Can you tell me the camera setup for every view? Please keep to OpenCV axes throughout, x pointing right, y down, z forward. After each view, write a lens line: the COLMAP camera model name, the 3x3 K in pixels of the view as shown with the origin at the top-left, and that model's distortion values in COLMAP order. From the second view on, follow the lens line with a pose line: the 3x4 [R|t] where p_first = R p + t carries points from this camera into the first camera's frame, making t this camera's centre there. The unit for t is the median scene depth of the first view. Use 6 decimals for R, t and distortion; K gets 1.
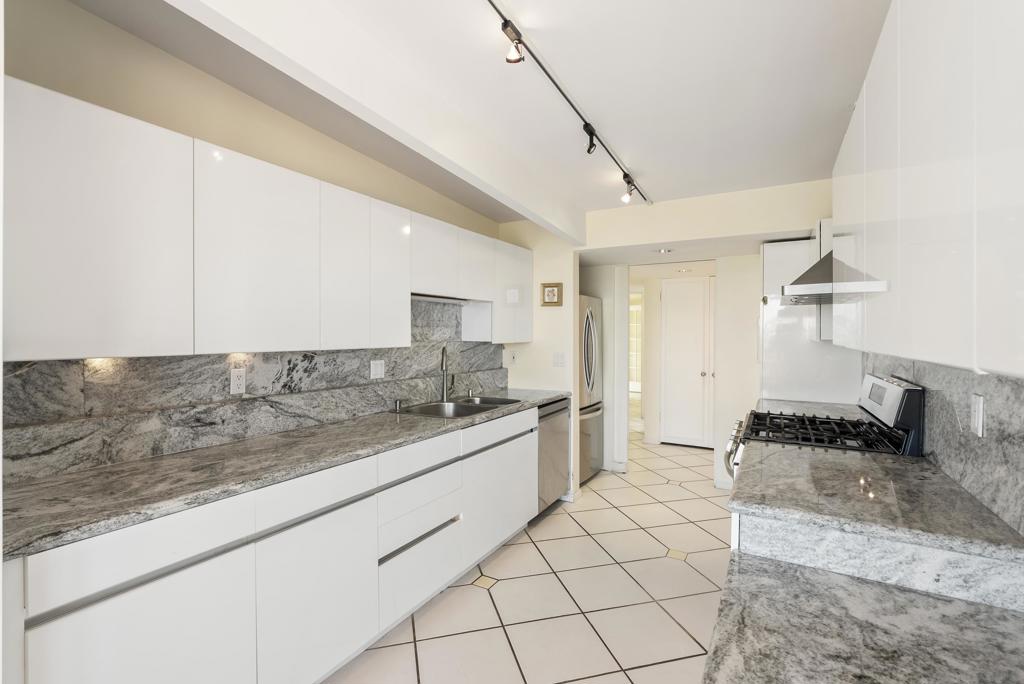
lens RADIAL K [[465.4, 0, 511.2], [0, 465.4, 339.3], [0, 0, 1]] dist [-0.004504, 0.001140]
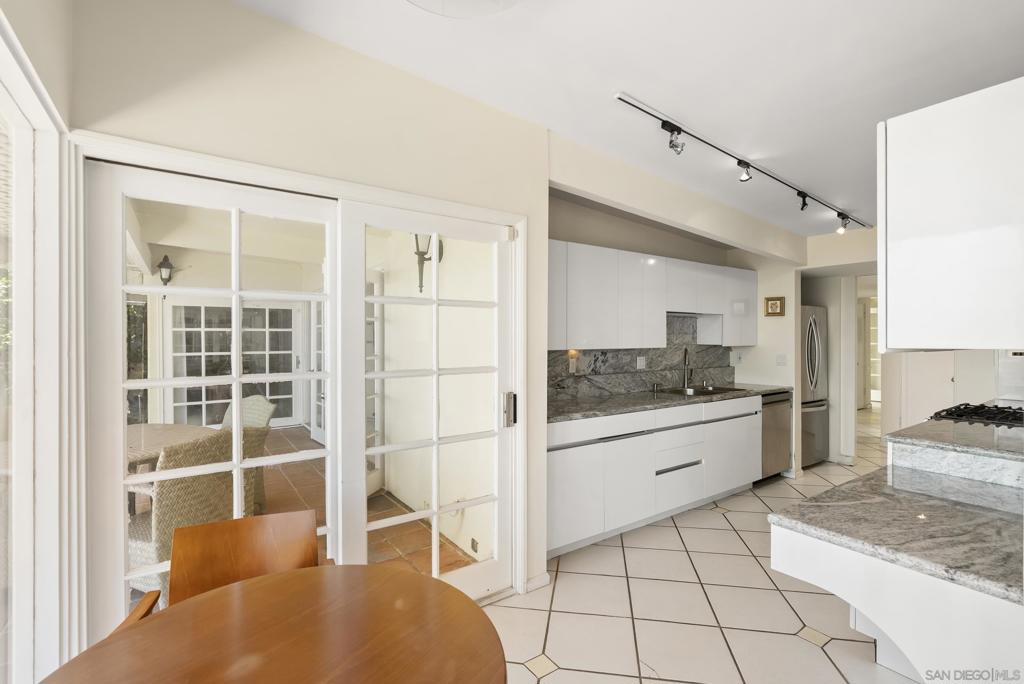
lens RADIAL K [[465.4, 0, 514.3], [0, 465.4, 342.1], [0, 0, 1]] dist [-0.004504, 0.001140]
pose [[0.907186, 0.000543, -0.420730, -0.028158], [-0.002487, 0.999989, -0.004072, 0.005158], [0.420723, 0.004740, 0.907177, -0.568450]]
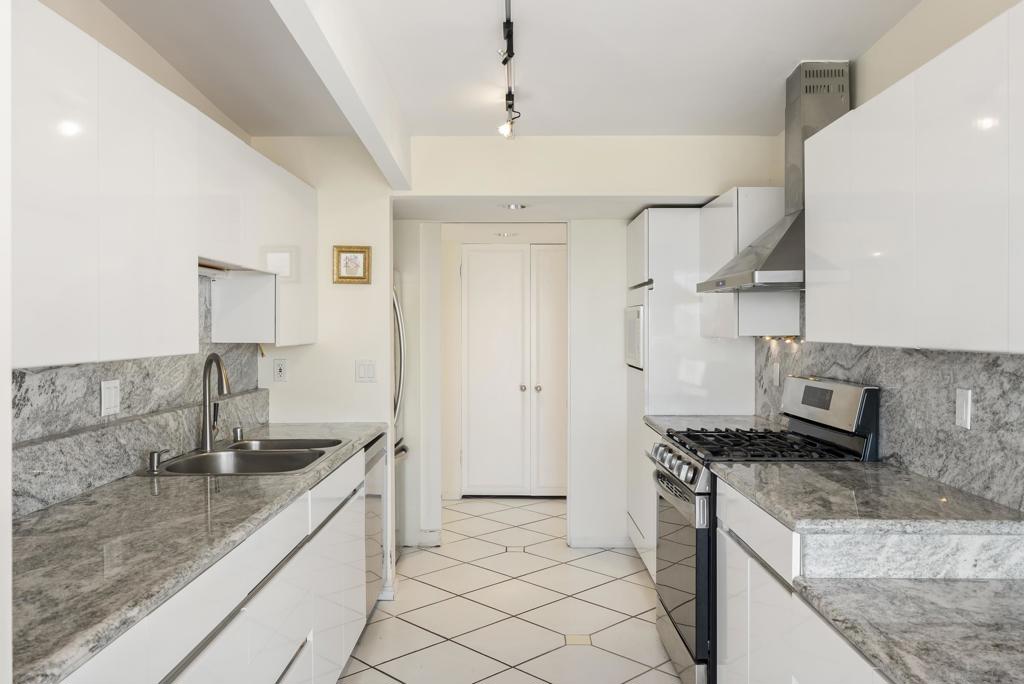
lens RADIAL K [[802.3, 0, 518.1], [0, 802.3, 334.6], [0, 0, 1]] dist [-0.009928, 0.011295]
pose [[0.869114, -0.005836, 0.494578, -0.355150], [0.007599, 0.999970, -0.001553, -0.002391], [-0.494554, 0.005108, 0.869132, -0.025191]]
